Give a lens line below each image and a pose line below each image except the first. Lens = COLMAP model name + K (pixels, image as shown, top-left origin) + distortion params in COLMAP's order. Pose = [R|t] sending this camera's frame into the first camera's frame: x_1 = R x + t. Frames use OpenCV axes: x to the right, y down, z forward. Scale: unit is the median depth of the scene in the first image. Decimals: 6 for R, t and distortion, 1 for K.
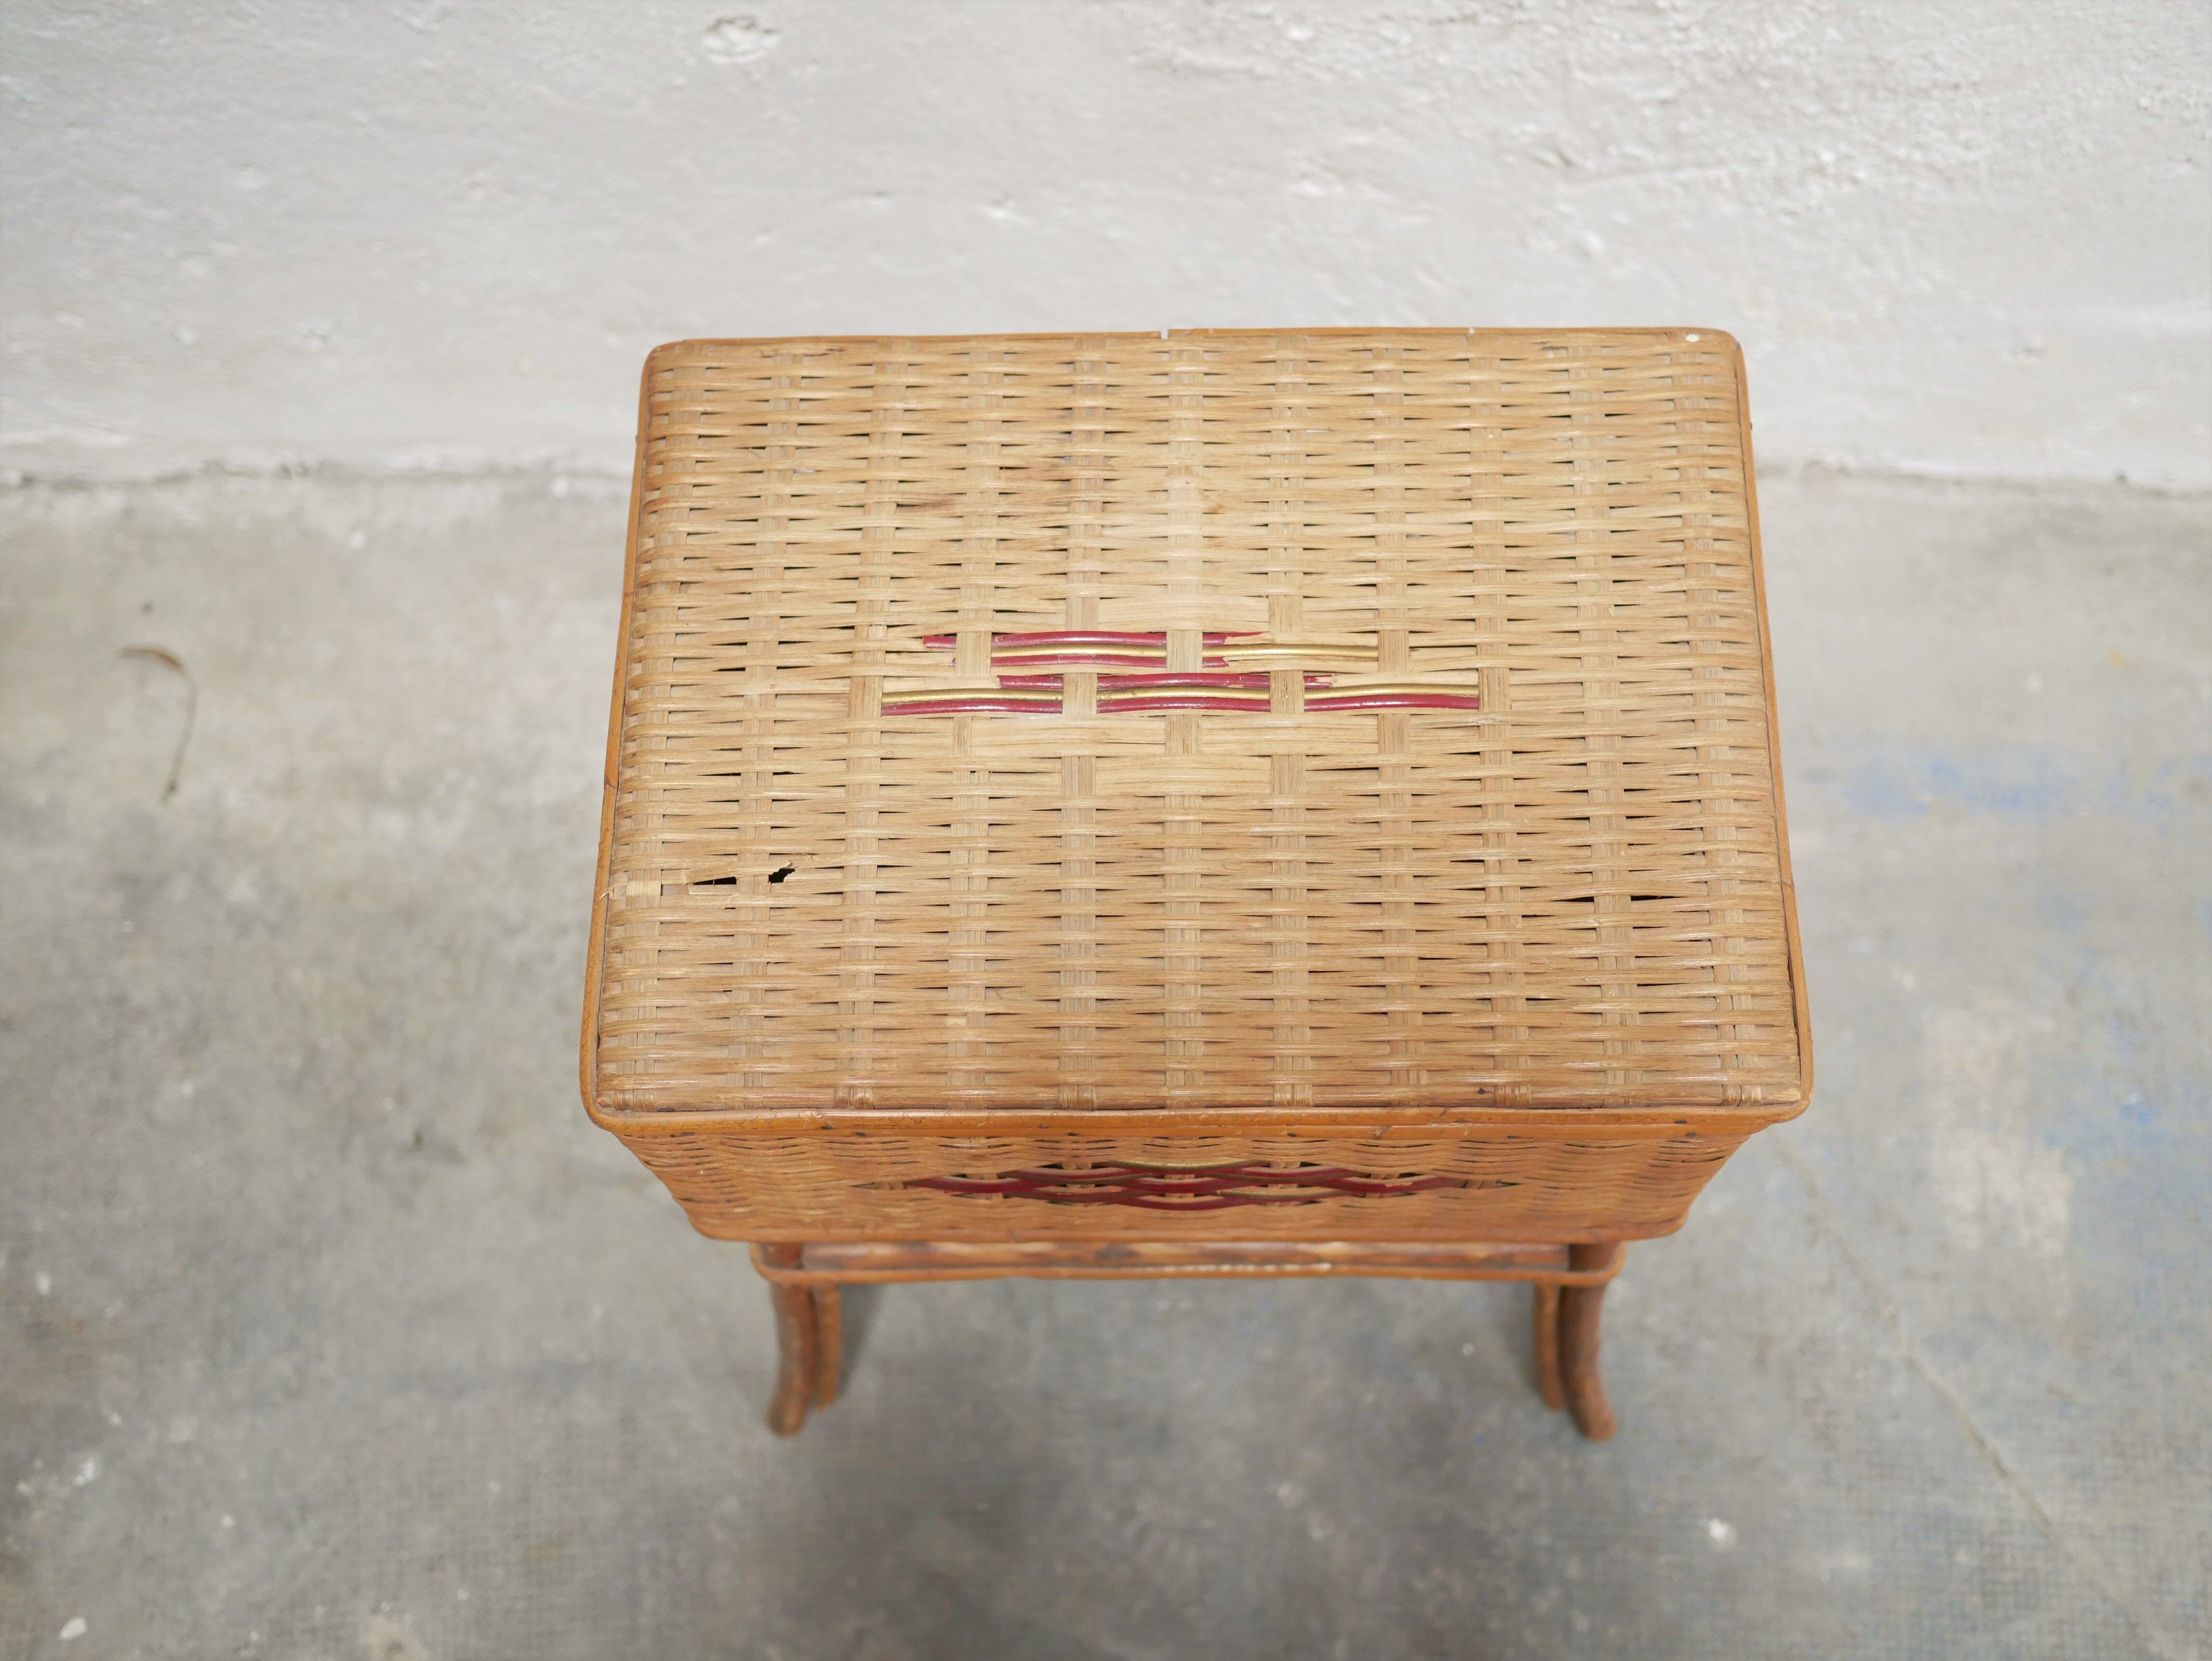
lens RADIAL K [[2507.4, 0, 1121.1], [0, 2507.4, 832.2], [0, 0, 1]] dist [-0.018468, 0.029315]
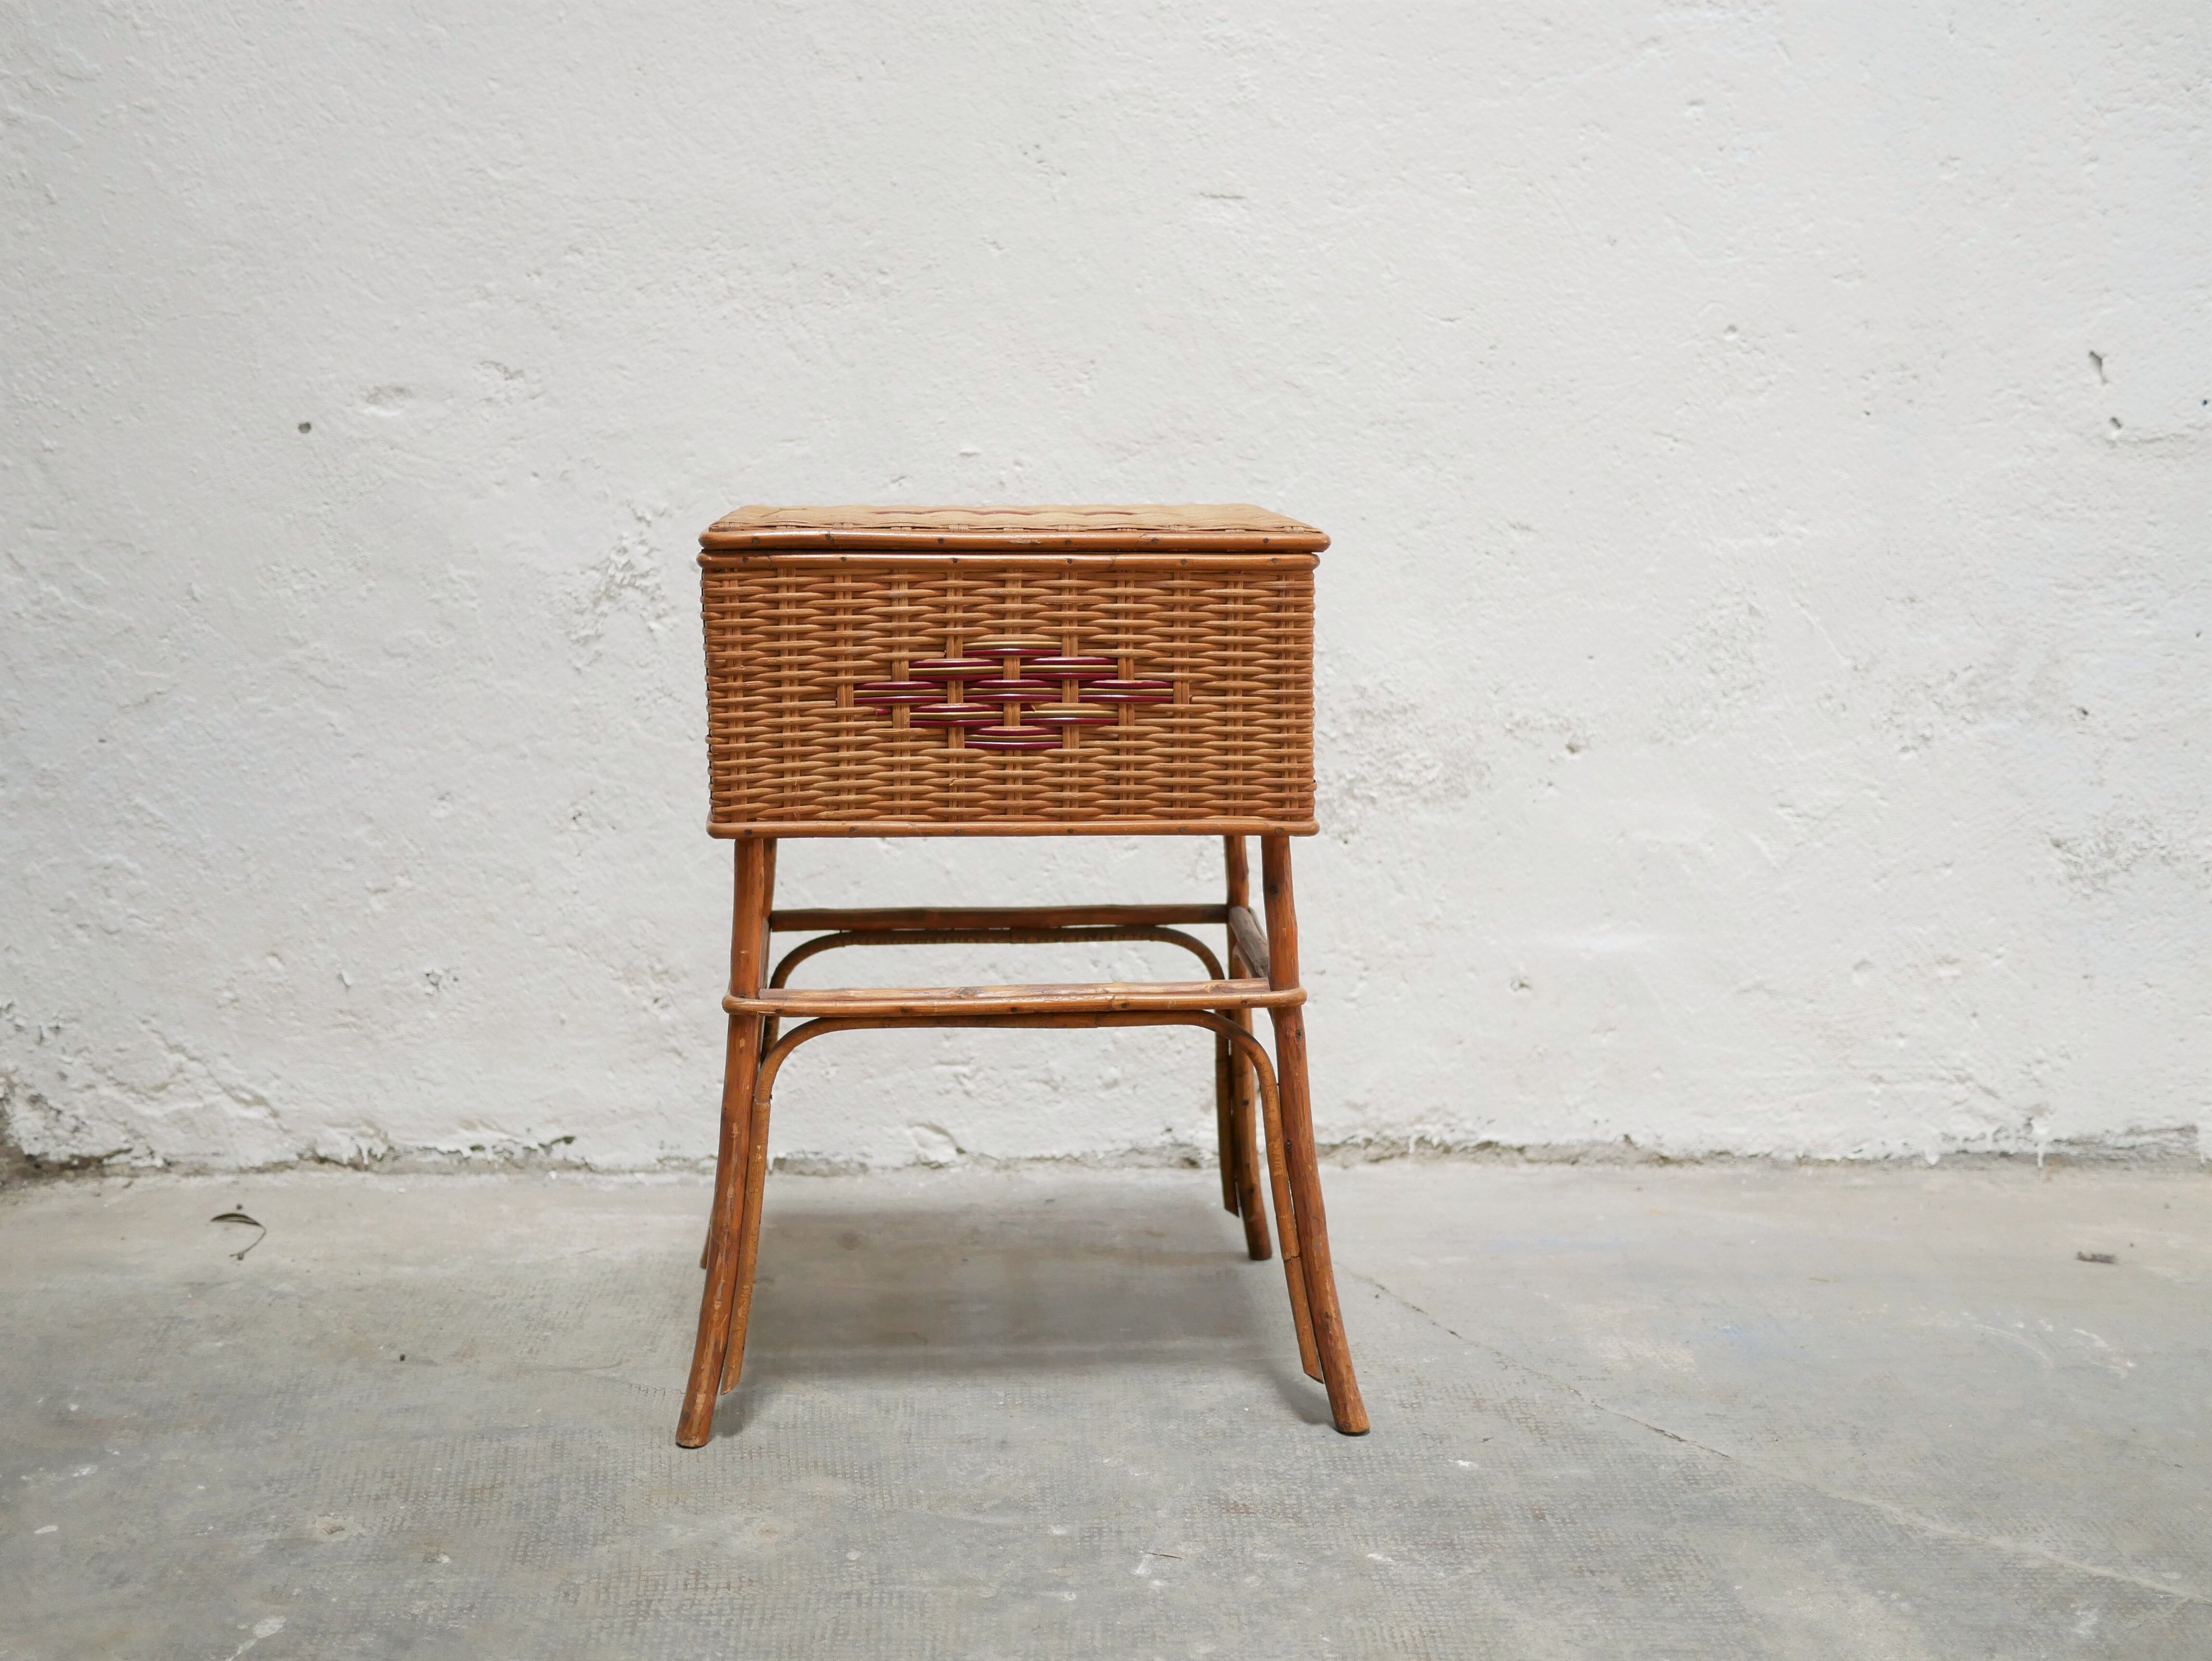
lens RADIAL K [[2506.2, 0, 1111.3], [0, 2506.2, 835.2], [0, 0, 1]] dist [-0.019686, 0.036980]
pose [[0.996248, 0.008496, 0.086125, -0.038697], [0.070661, 0.494724, -0.866173, 1.155250], [-0.049967, 0.869009, 0.492267, 0.143669]]
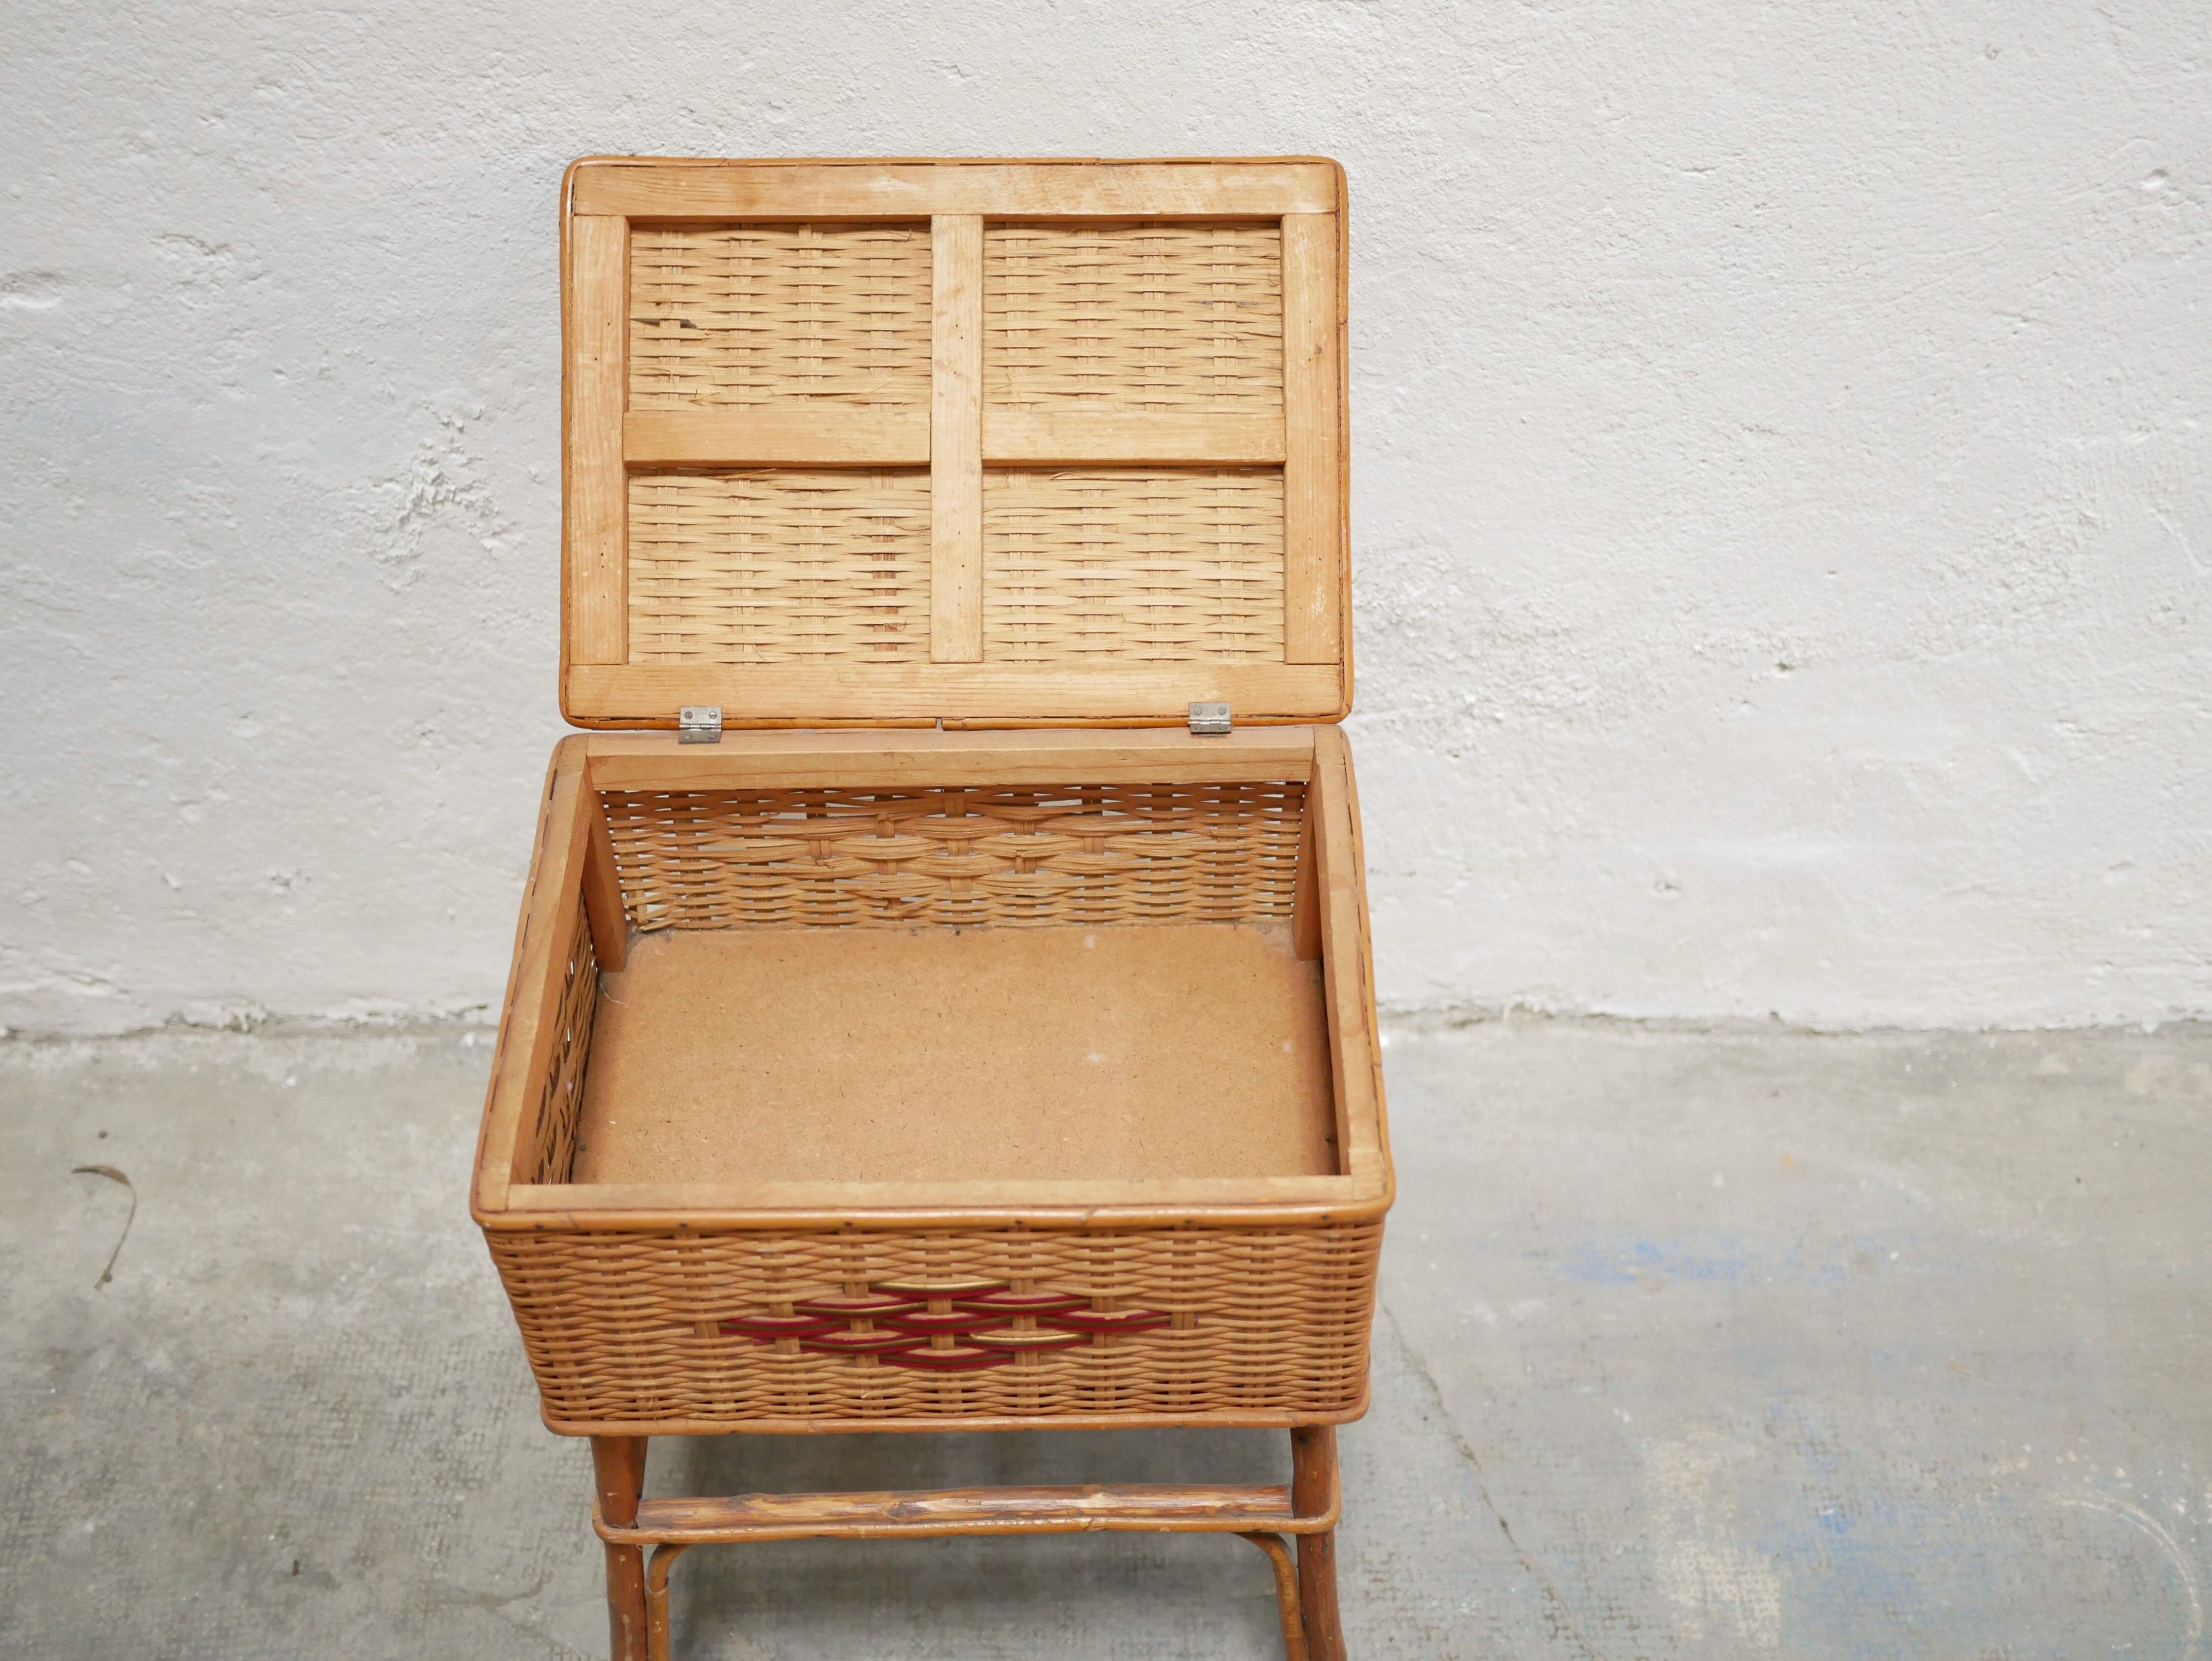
lens RADIAL K [[2560.7, 0, 1112.0], [0, 2560.7, 842.3], [0, 0, 1]] dist [-0.017410, 0.027263]
pose [[0.999452, -0.003385, 0.032915, 0.045188], [0.015516, 0.926550, -0.375850, 0.267297], [-0.029225, 0.376155, 0.926096, -0.182893]]
